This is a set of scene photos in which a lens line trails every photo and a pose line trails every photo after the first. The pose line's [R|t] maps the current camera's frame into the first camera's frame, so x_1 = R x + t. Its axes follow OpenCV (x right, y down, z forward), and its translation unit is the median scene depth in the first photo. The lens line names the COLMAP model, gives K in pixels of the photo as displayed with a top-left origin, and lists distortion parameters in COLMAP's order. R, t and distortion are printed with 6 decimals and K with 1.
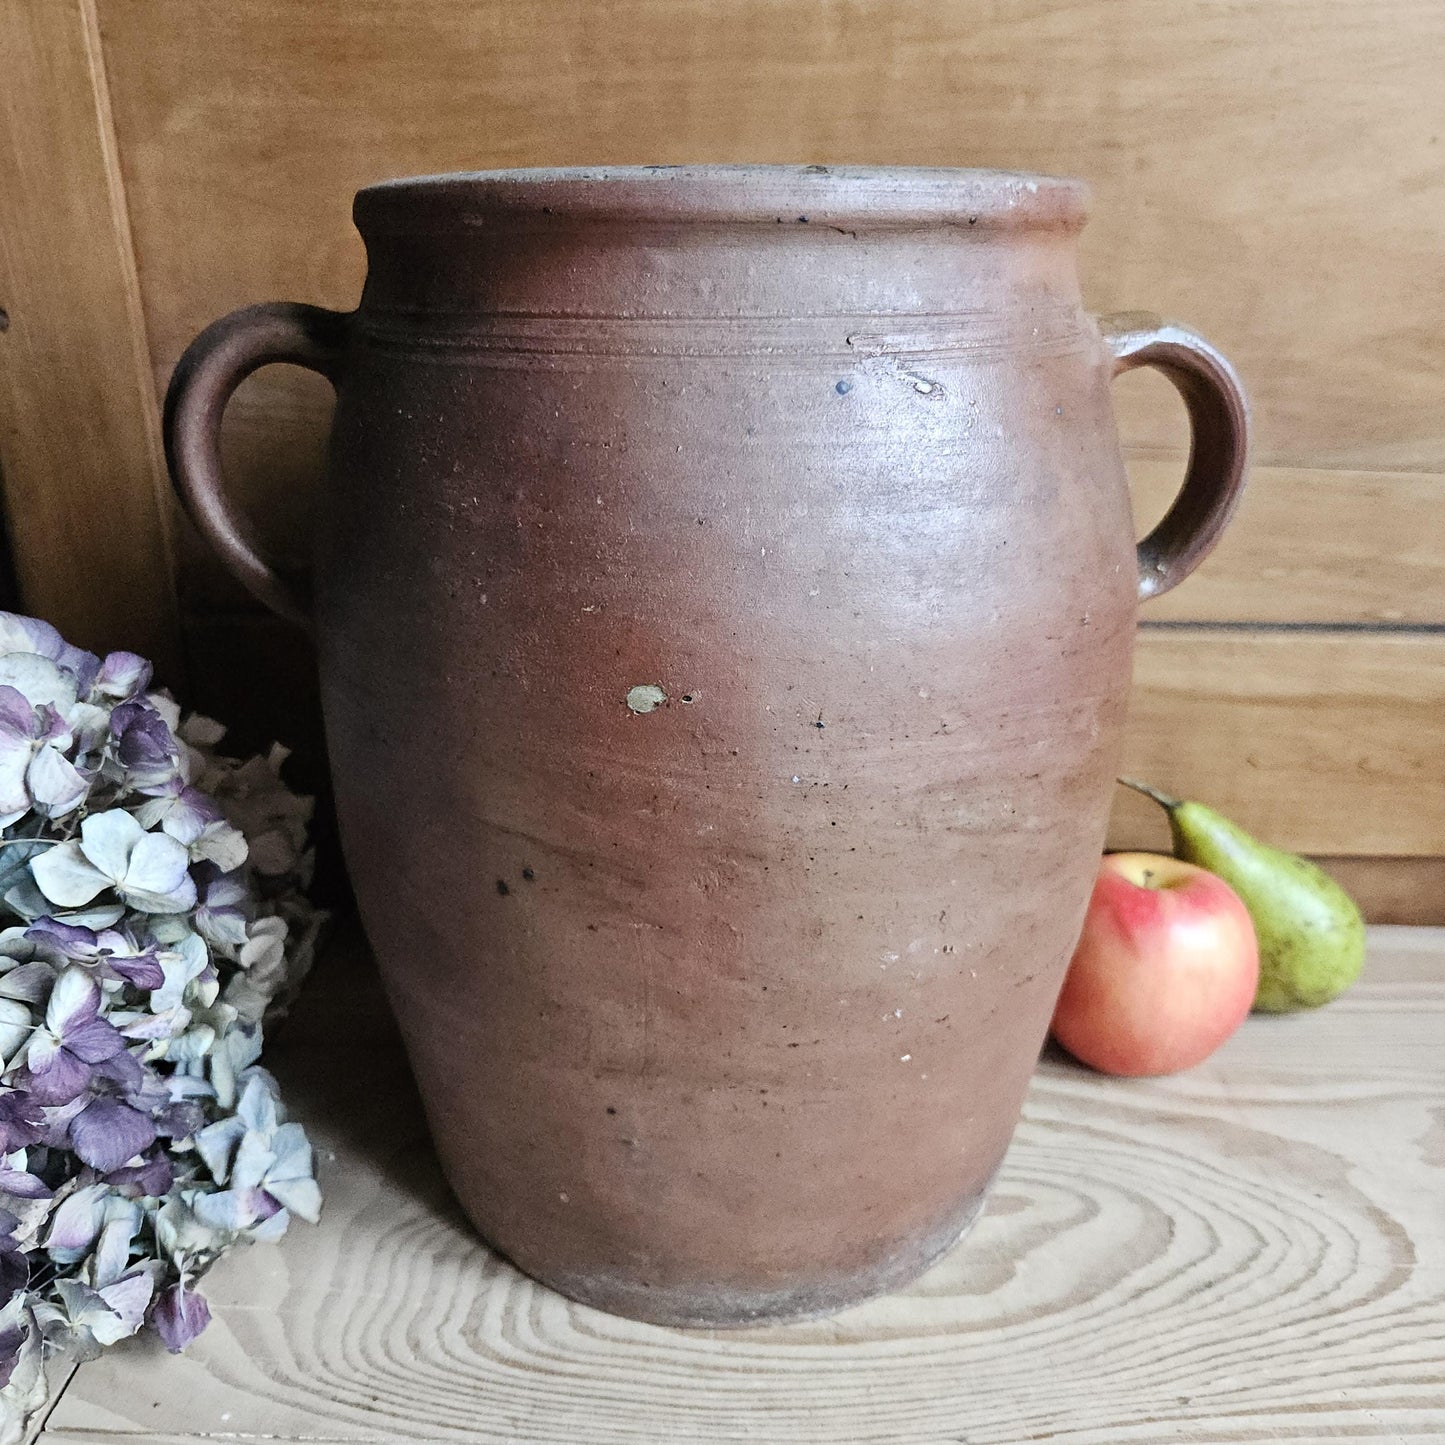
lens RADIAL K [[1378.6, 0, 725.3], [0, 1378.6, 700.1], [0, 0, 1]] dist [0.009561, -0.006650]
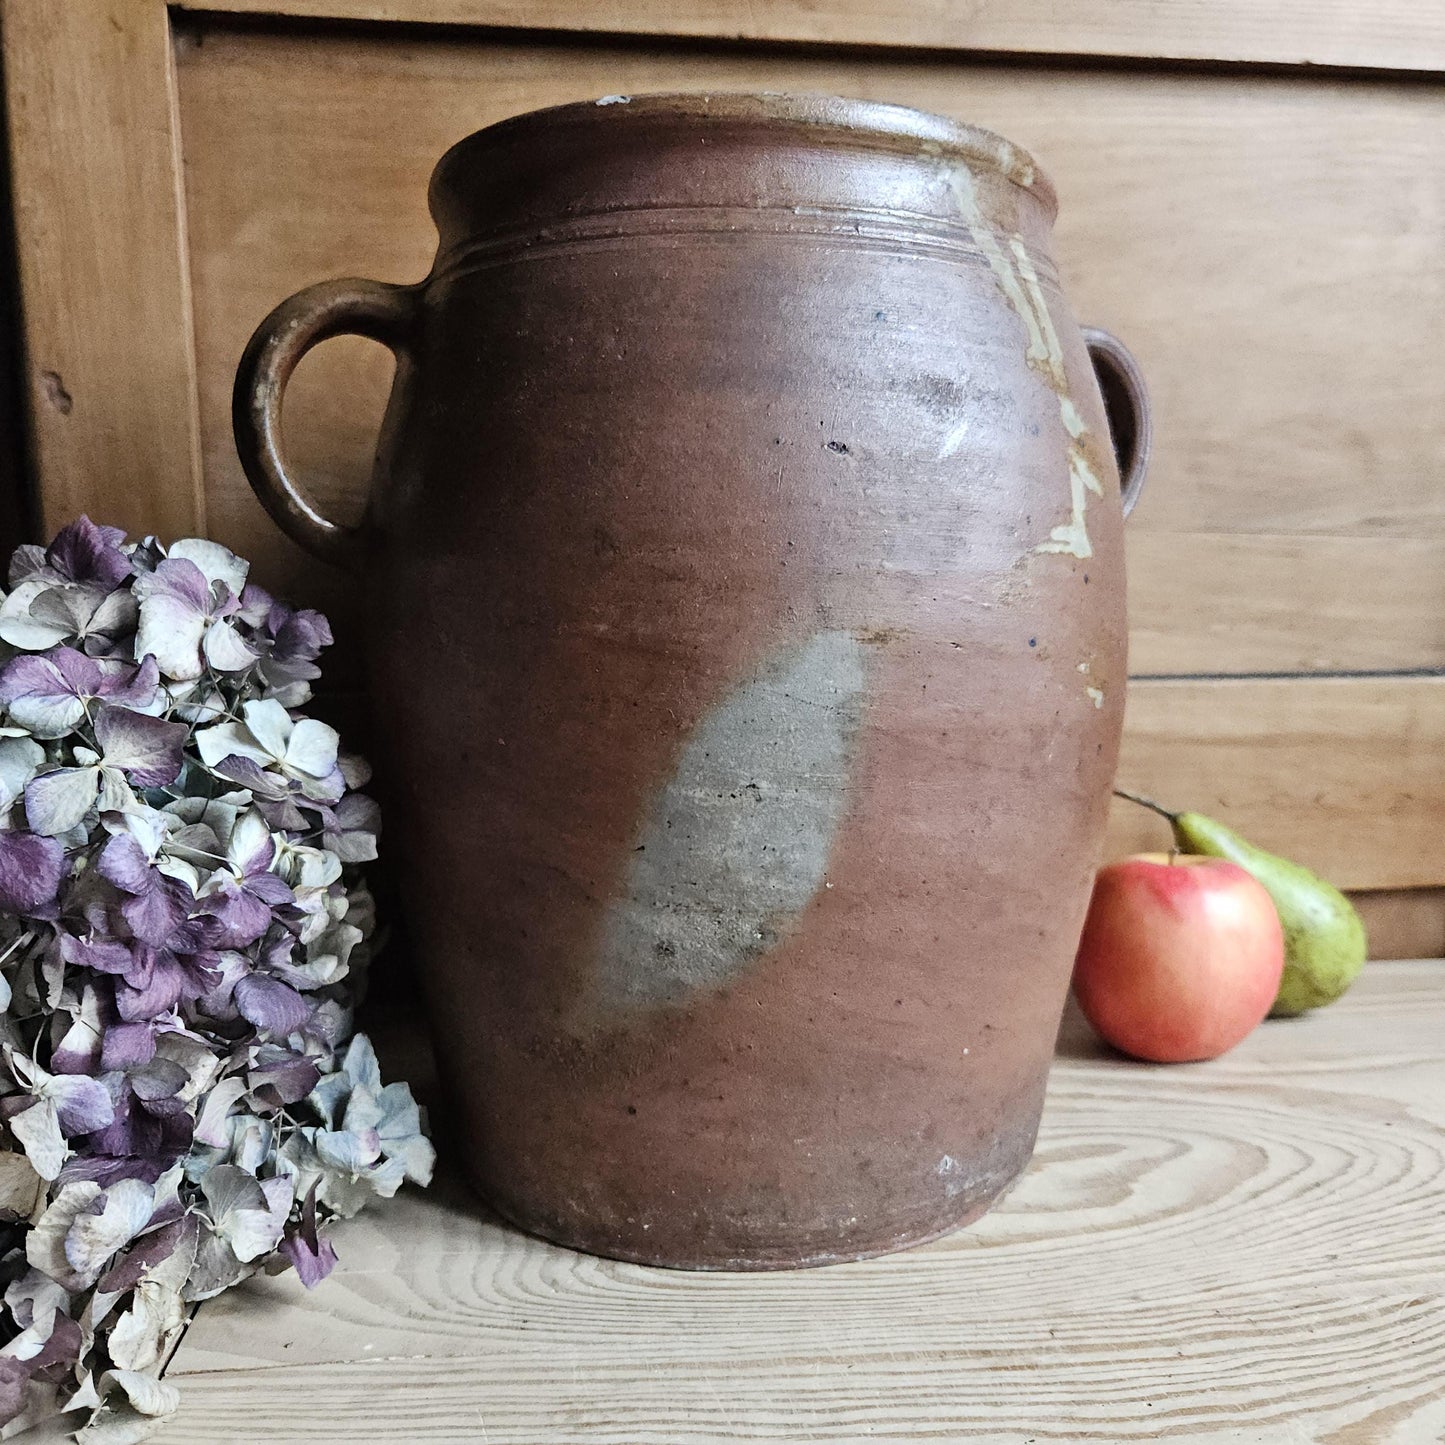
lens RADIAL K [[1369.2, 0, 725.0], [0, 1369.2, 685.6], [0, 0, 1]] dist [-0.000138, 0.004970]
pose [[0.991754, -0.030607, 0.124445, -0.210913], [0.062056, 0.964317, -0.257374, 0.320895], [-0.112127, 0.262974, 0.958265, -0.017846]]
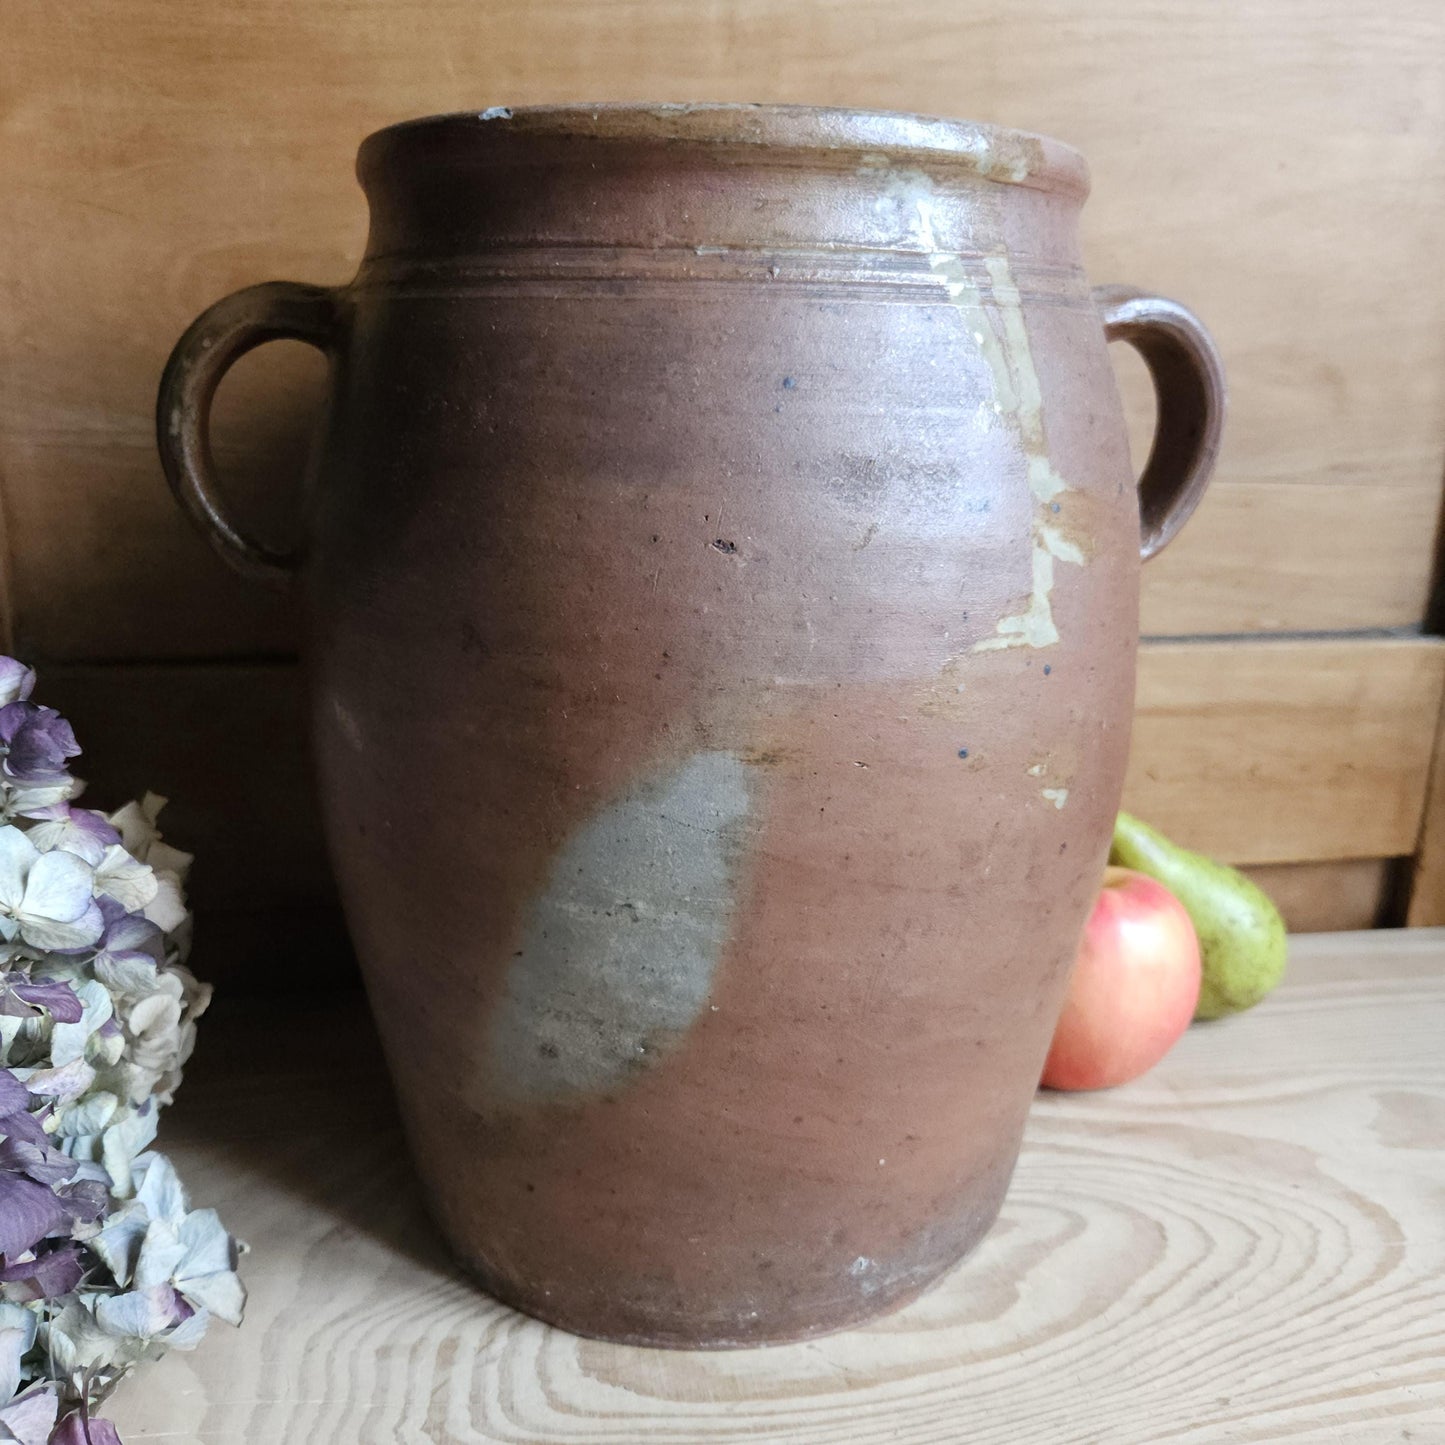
lens RADIAL K [[1378.6, 0, 725.3], [0, 1378.6, 700.1], [0, 0, 1]] dist [0.009561, -0.006650]
pose [[0.986810, -0.044467, 0.155653, -0.120895], [0.058677, 0.994398, -0.087915, 0.092943], [-0.150872, 0.095888, 0.983892, 0.080689]]
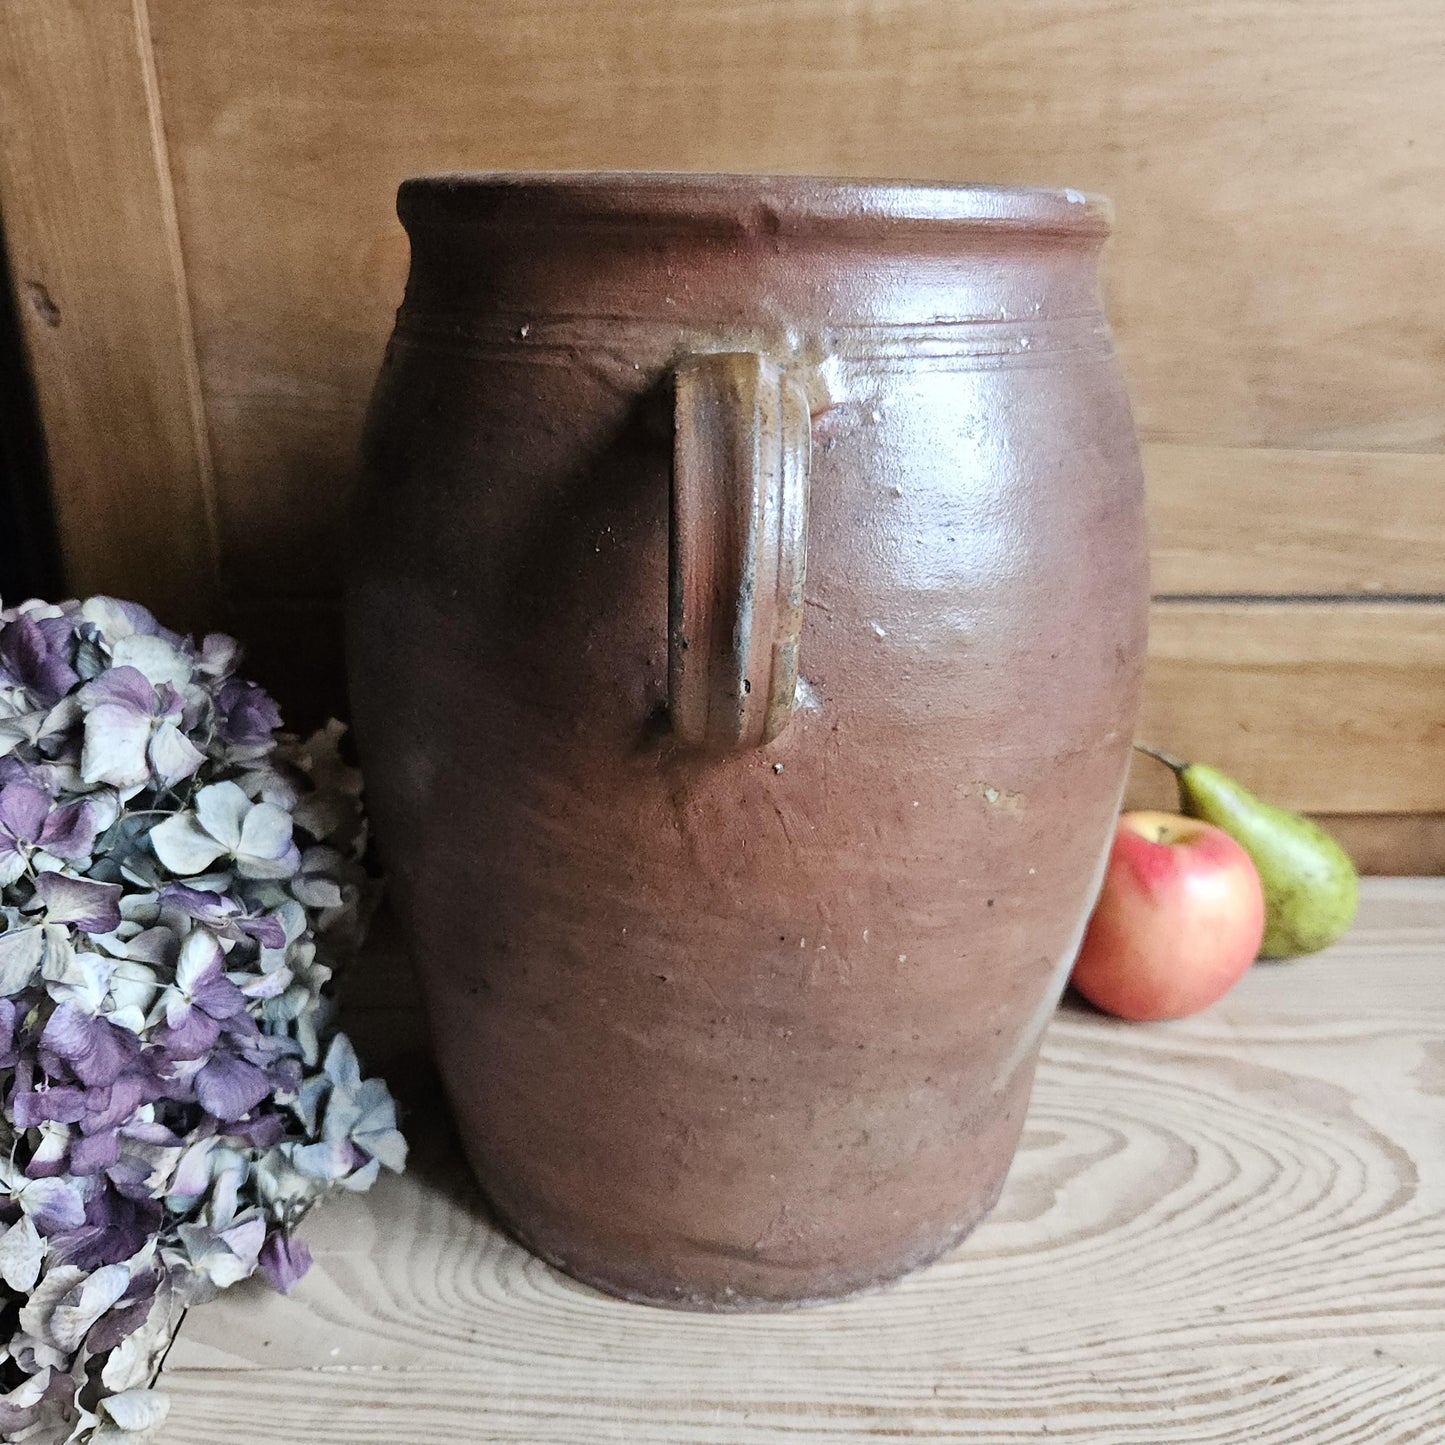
lens RADIAL K [[1369.2, 0, 725.0], [0, 1369.2, 685.6], [0, 0, 1]] dist [-0.000138, 0.004970]
pose [[0.999135, -0.014627, 0.038918, -0.089115], [0.014477, 0.999887, 0.004132, 0.005637], [-0.038975, -0.003565, 0.999234, -0.058161]]
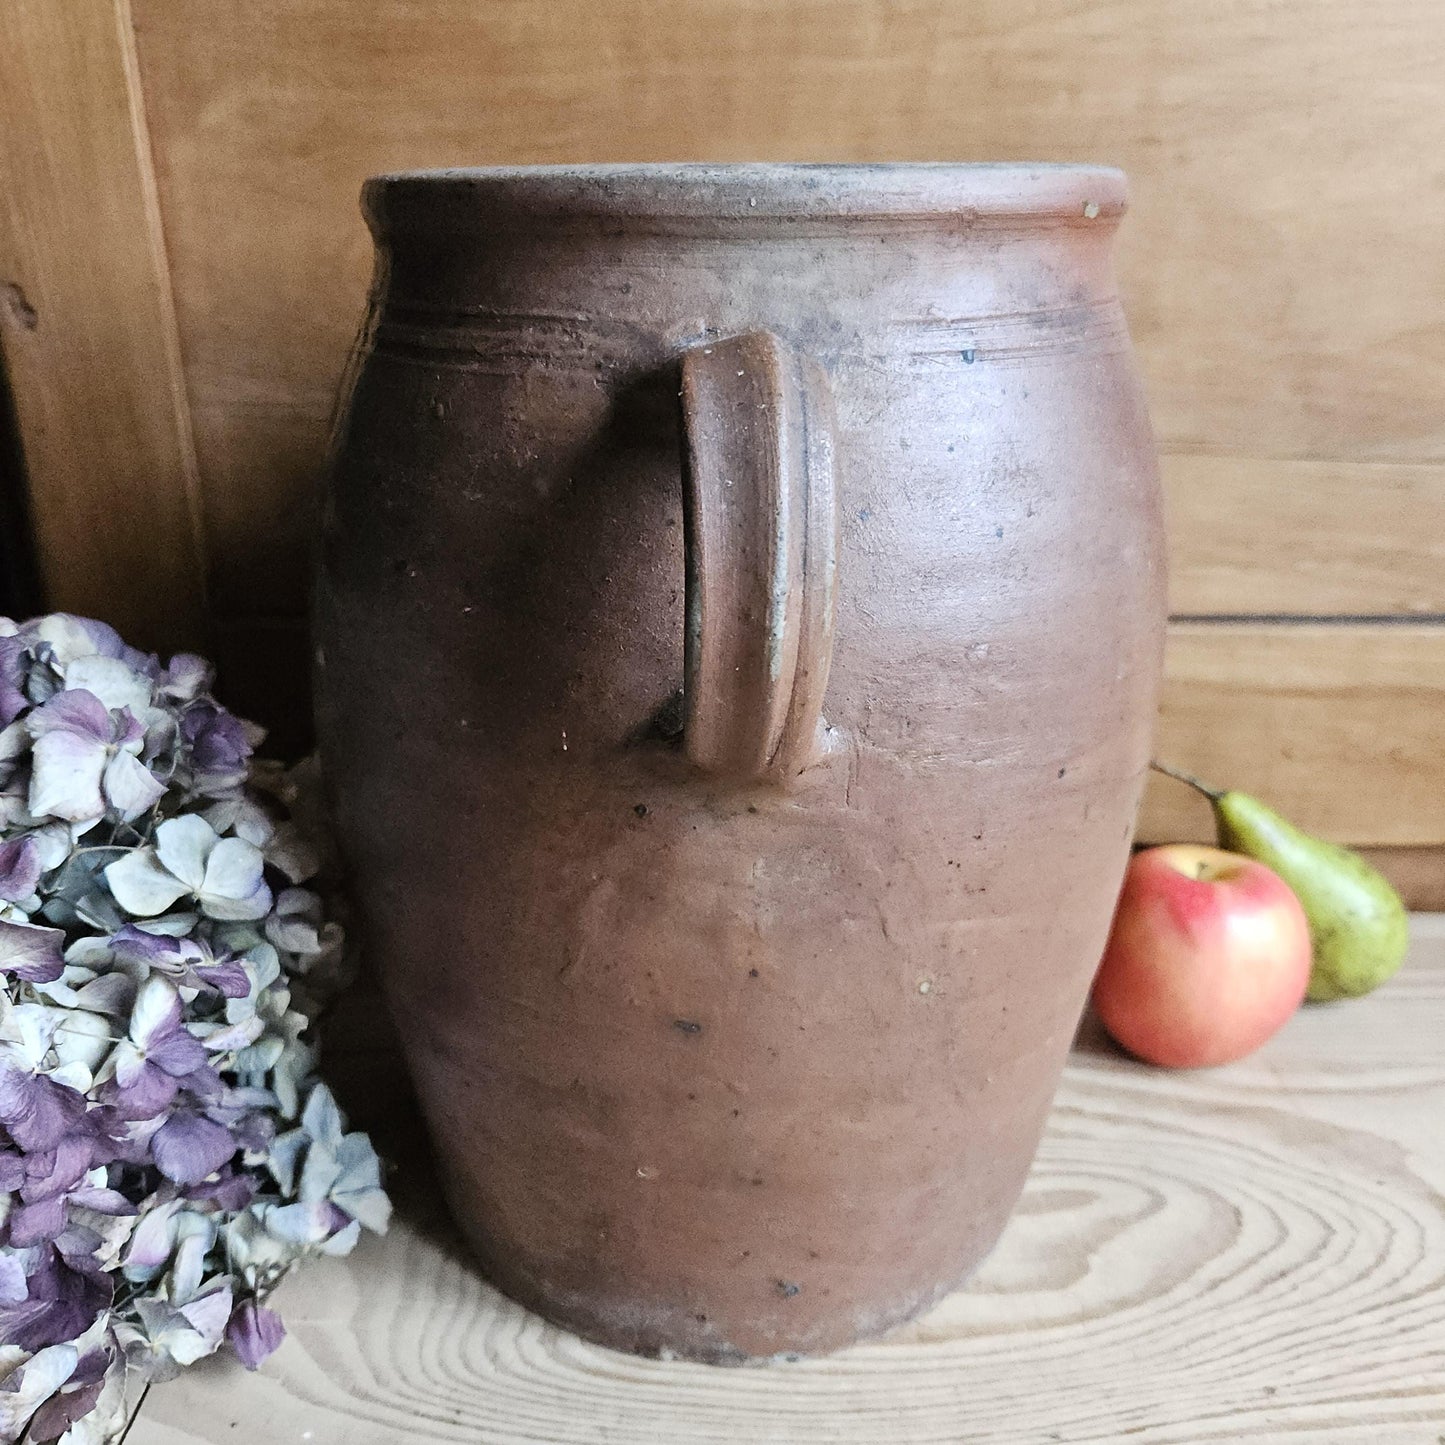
lens RADIAL K [[1376.4, 0, 740.3], [0, 1376.4, 696.6], [0, 0, 1]] dist [0.006089, -0.009469]
pose [[0.999386, -0.011615, 0.033071, -0.075912], [0.011732, 0.999926, -0.003326, 0.002825], [-0.033030, 0.003712, 0.999447, 0.012733]]
